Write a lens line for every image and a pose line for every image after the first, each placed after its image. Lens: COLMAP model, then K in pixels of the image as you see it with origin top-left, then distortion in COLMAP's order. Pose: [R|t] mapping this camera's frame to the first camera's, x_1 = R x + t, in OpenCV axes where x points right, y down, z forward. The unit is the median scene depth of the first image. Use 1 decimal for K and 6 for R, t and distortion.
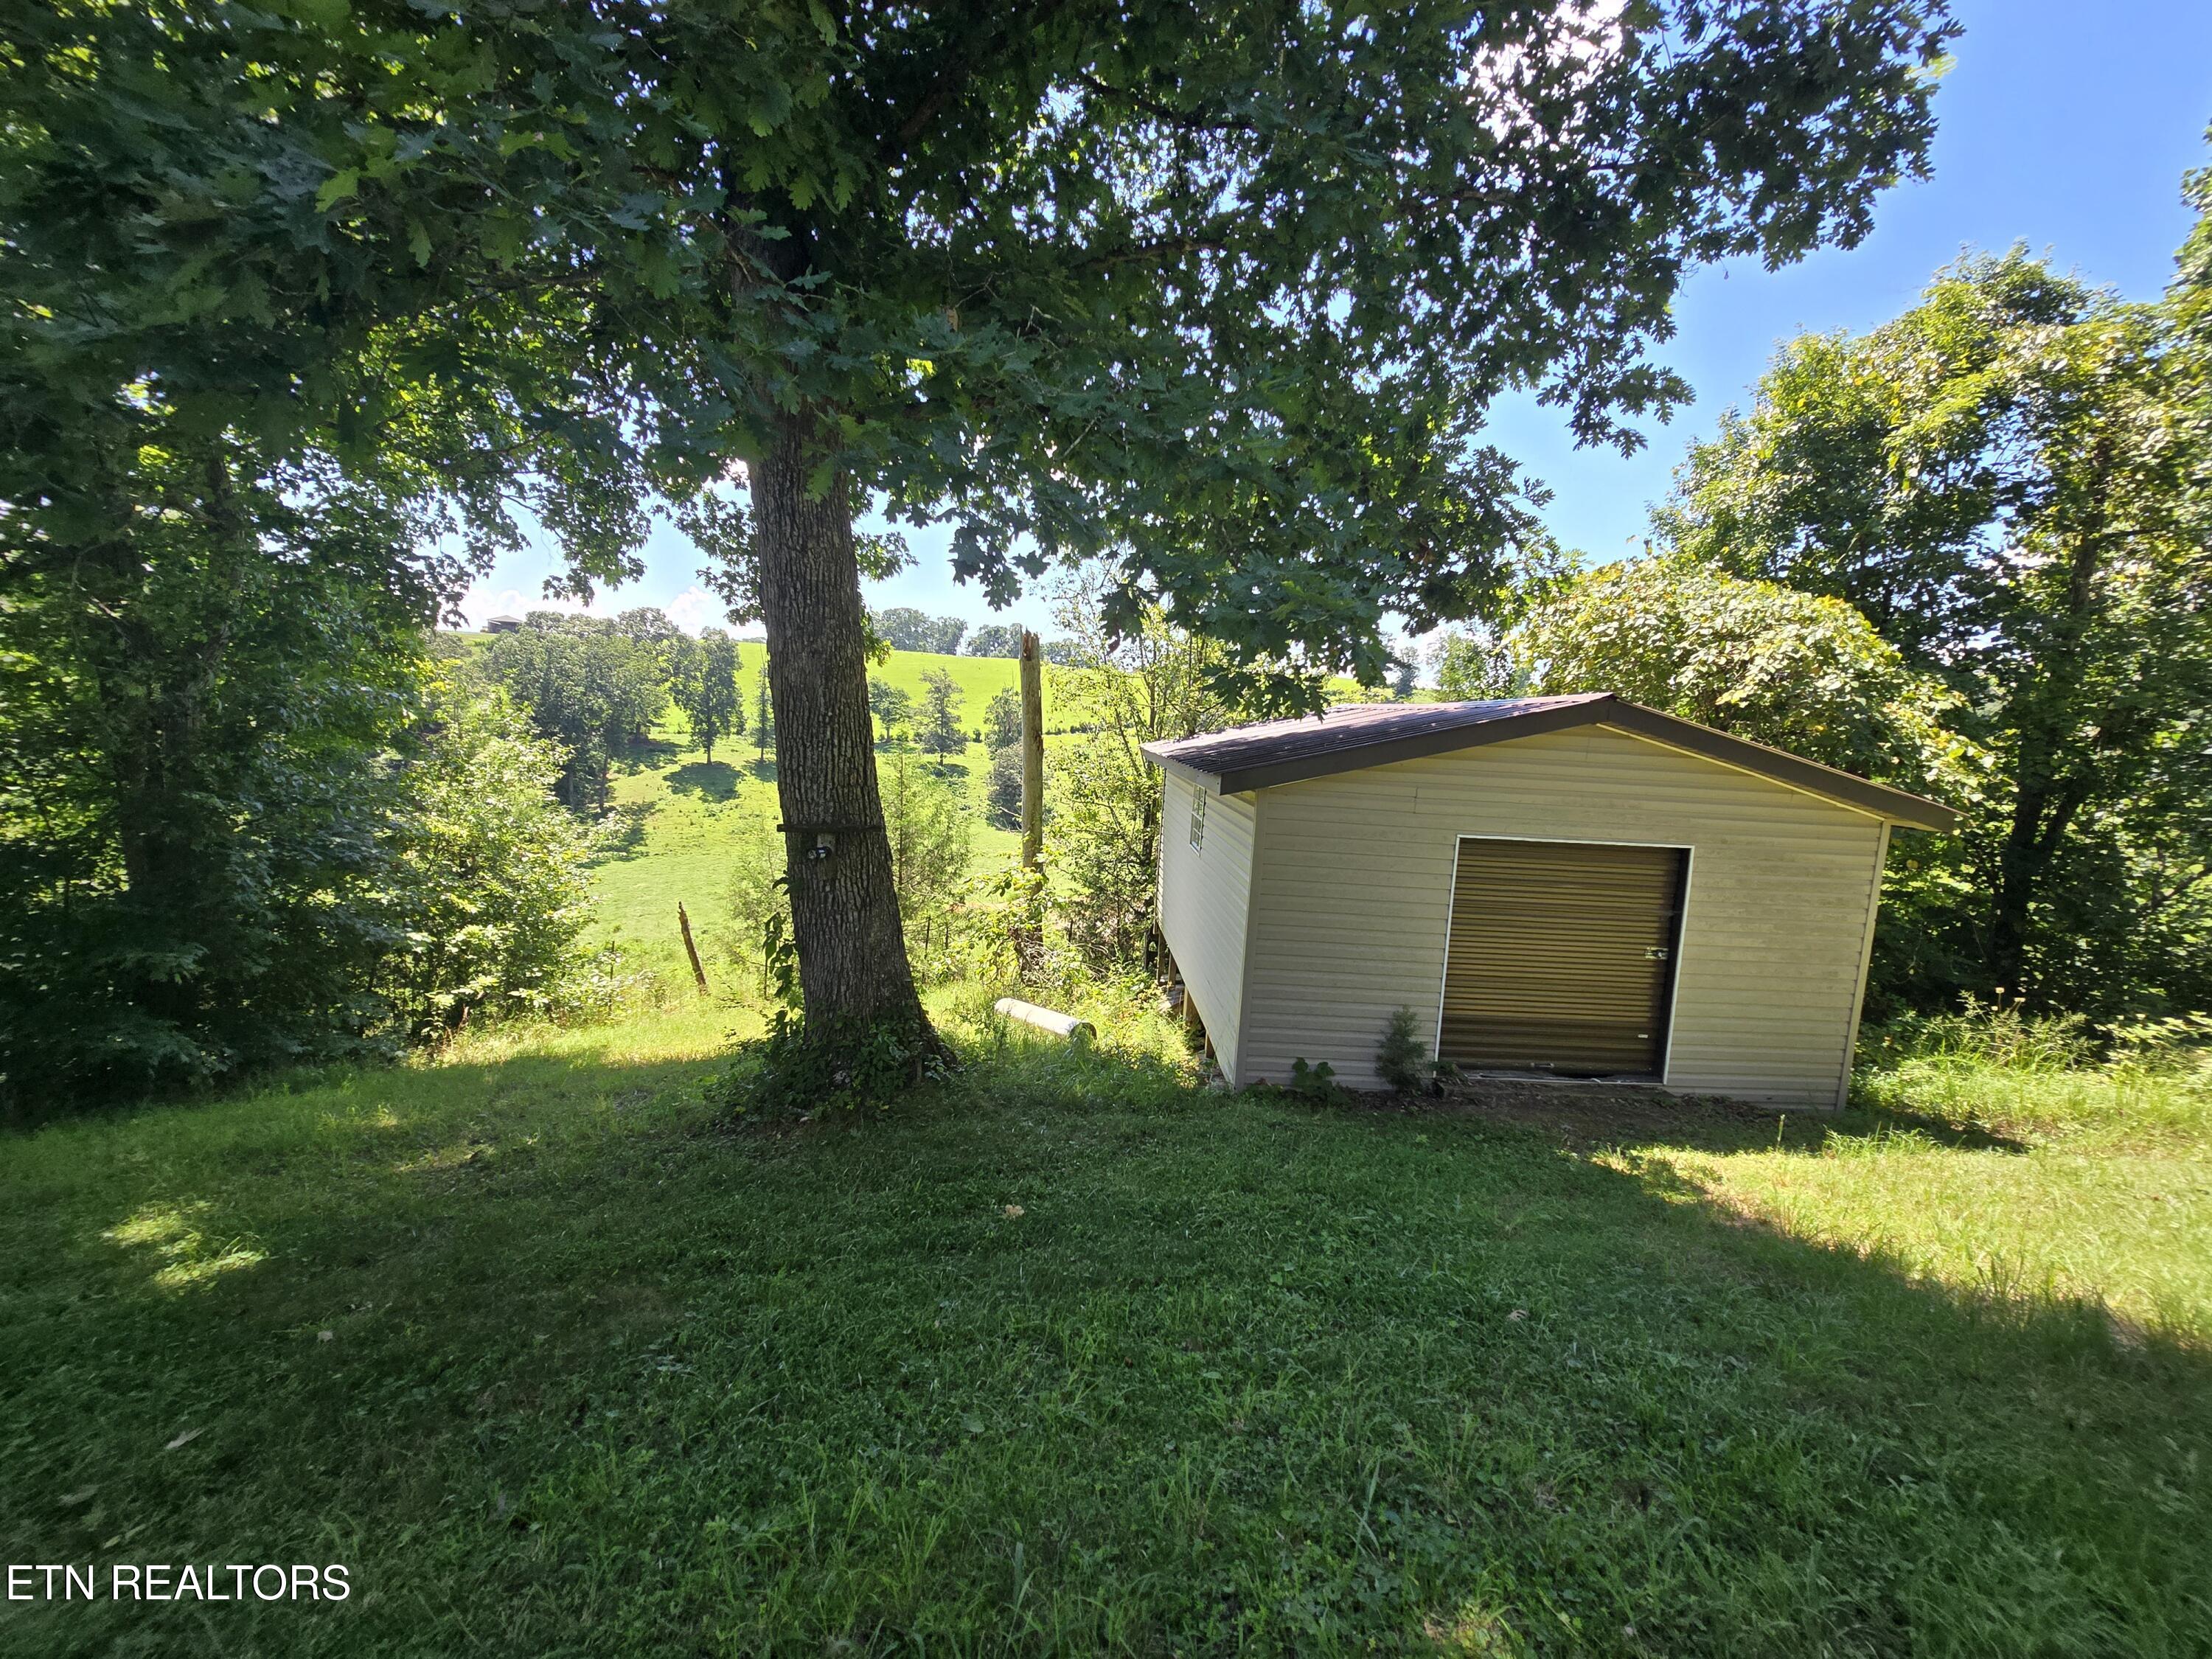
lens RADIAL K [[922.5, 0, 1097.0], [0, 922.5, 832.6], [0, 0, 1]] dist [-0.021573, 0.008305]
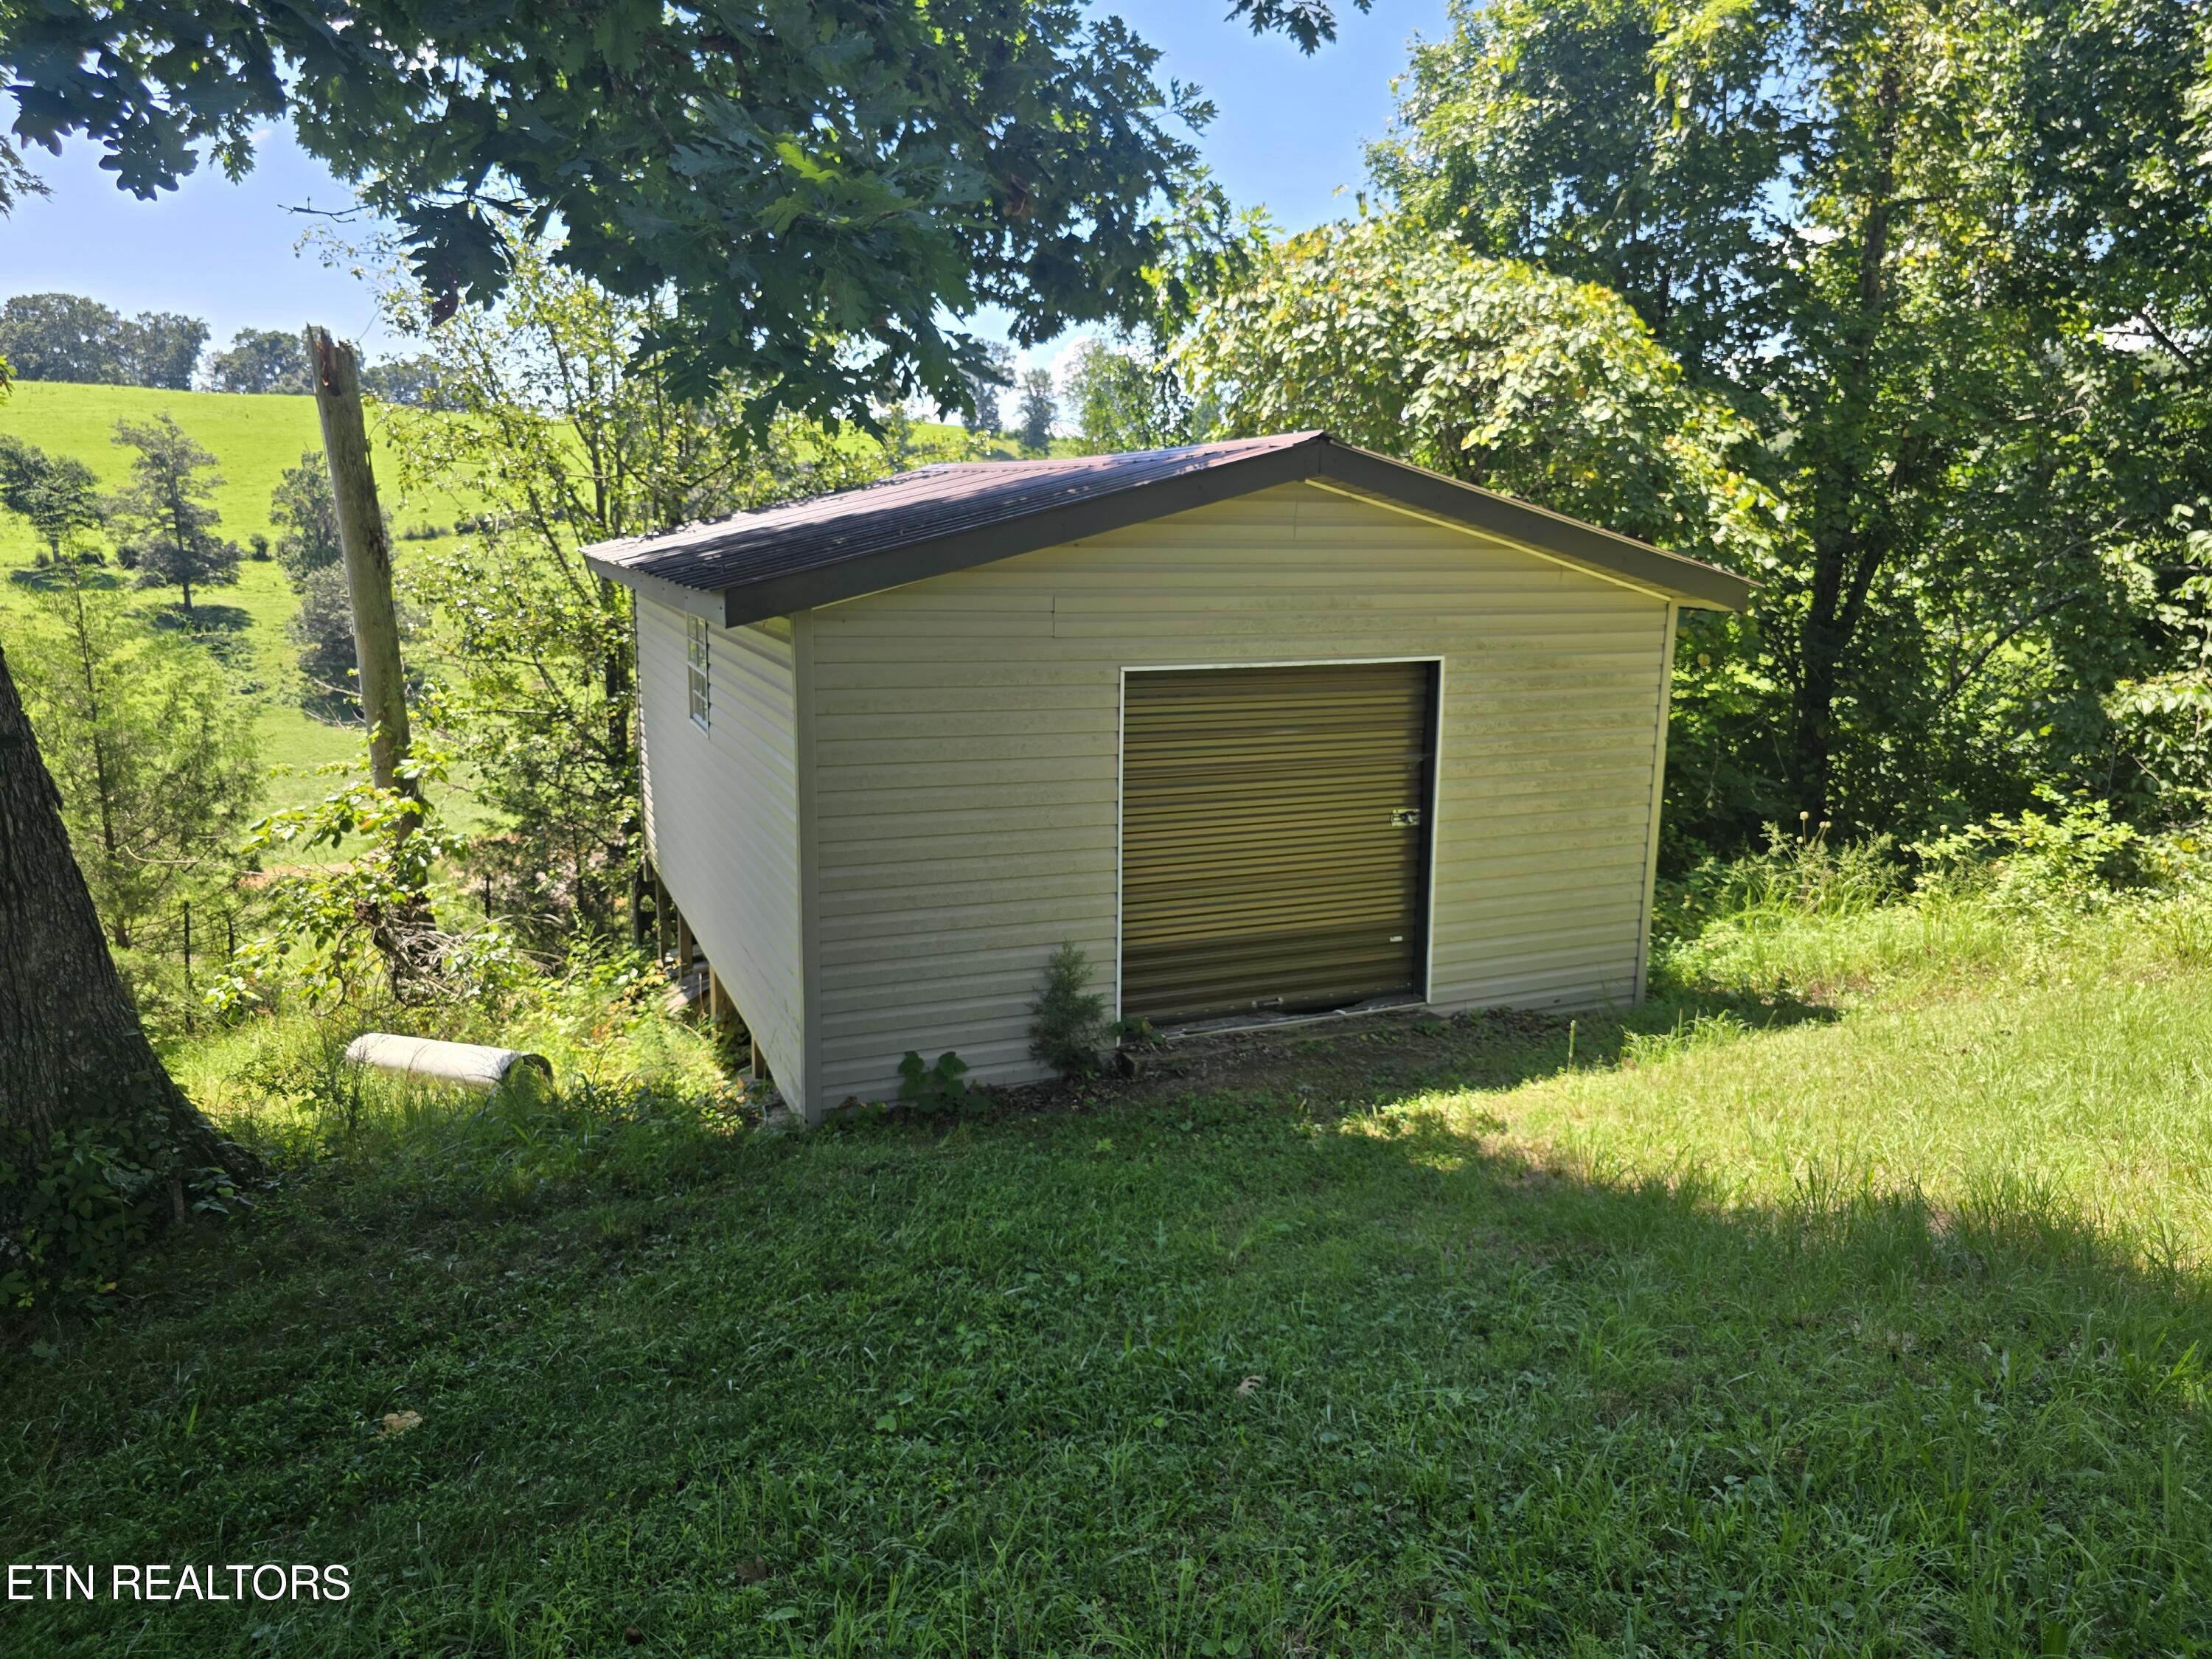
lens RADIAL K [[1526.3, 0, 1136.0], [0, 1526.3, 827.4], [0, 0, 1]] dist [0.037203, -0.037987]
pose [[0.927015, -0.114248, 0.357197, 0.010493], [0.081507, 0.991077, 0.105461, 0.001538], [-0.366059, -0.068650, 0.928056, 0.009523]]
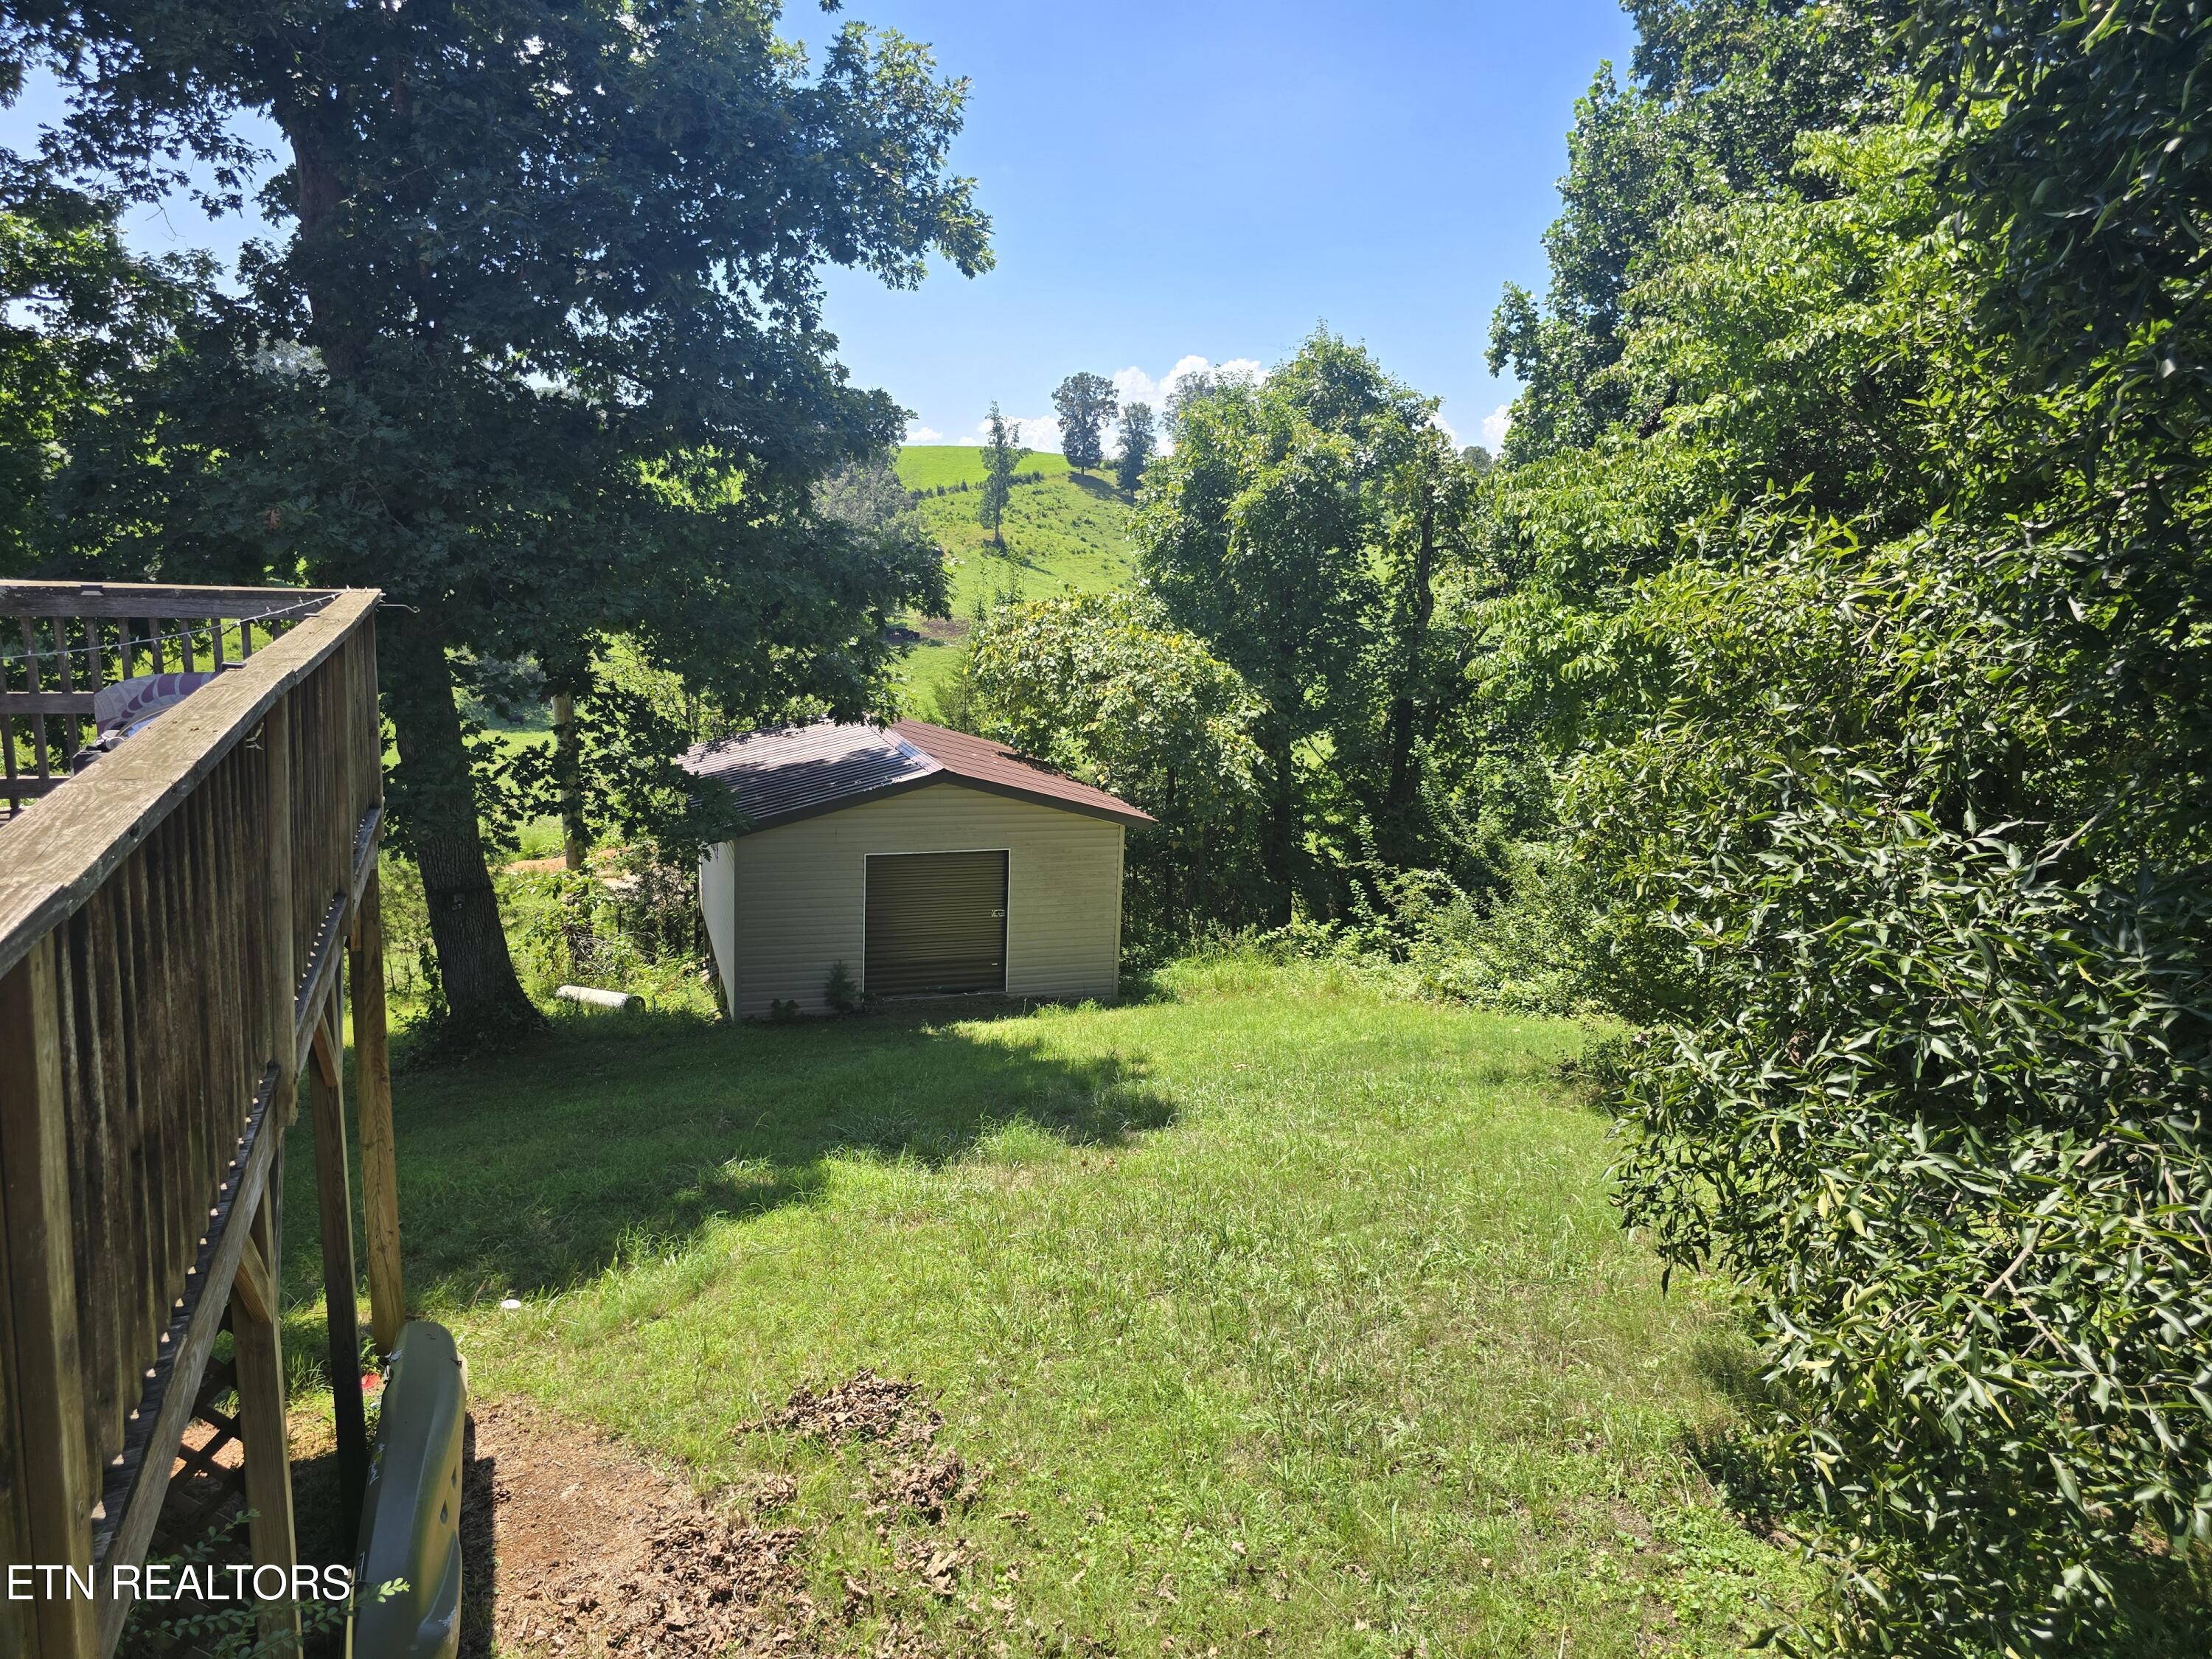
lens RADIAL K [[1526.3, 0, 1136.0], [0, 1526.3, 827.4], [0, 0, 1]] dist [0.037203, -0.037987]
pose [[0.953508, -0.075187, 0.291840, 0.045514], [0.048821, 0.994124, 0.096608, -0.209327], [-0.297388, -0.077868, 0.951576, -1.270855]]
